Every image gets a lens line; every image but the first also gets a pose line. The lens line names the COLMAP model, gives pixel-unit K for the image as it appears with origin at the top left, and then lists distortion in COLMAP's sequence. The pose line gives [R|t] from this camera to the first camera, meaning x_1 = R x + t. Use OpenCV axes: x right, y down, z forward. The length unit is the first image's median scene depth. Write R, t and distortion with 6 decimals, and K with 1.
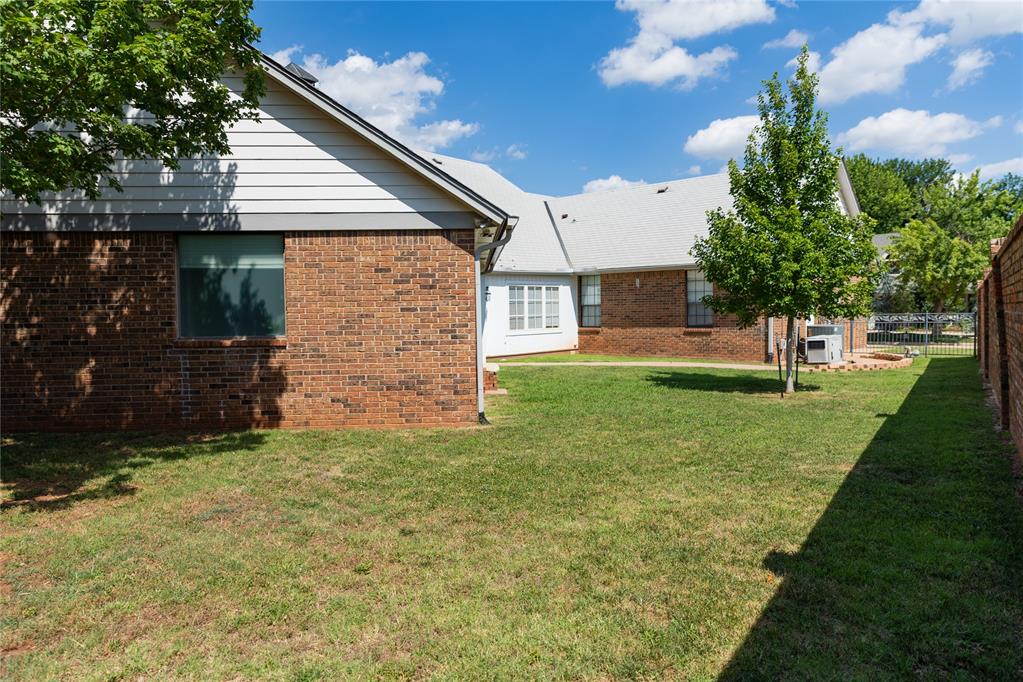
lens RADIAL K [[684.5, 0, 511.5], [0, 684.5, 341.0], [0, 0, 1]] dist [0.000246, 0.000084]
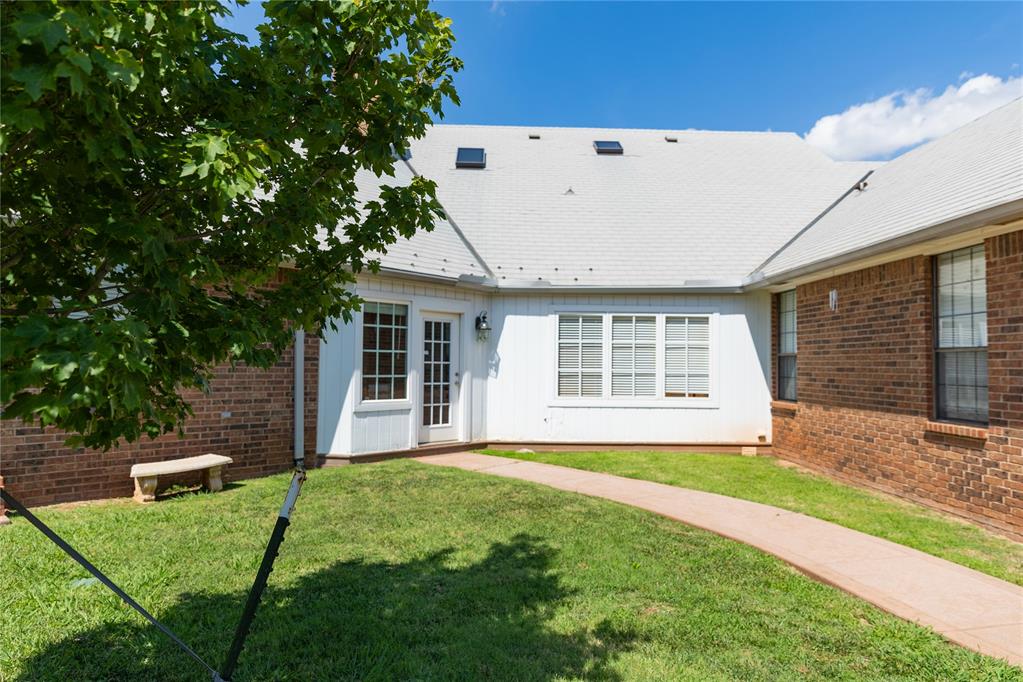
lens RADIAL K [[684.5, 0, 511.5], [0, 684.5, 341.0], [0, 0, 1]] dist [0.000246, 0.000084]
pose [[0.685426, -0.000492, -0.728142, 0.355841], [-0.049630, 0.997643, -0.047393, -0.031439], [0.726449, 0.068622, 0.683786, 0.585004]]
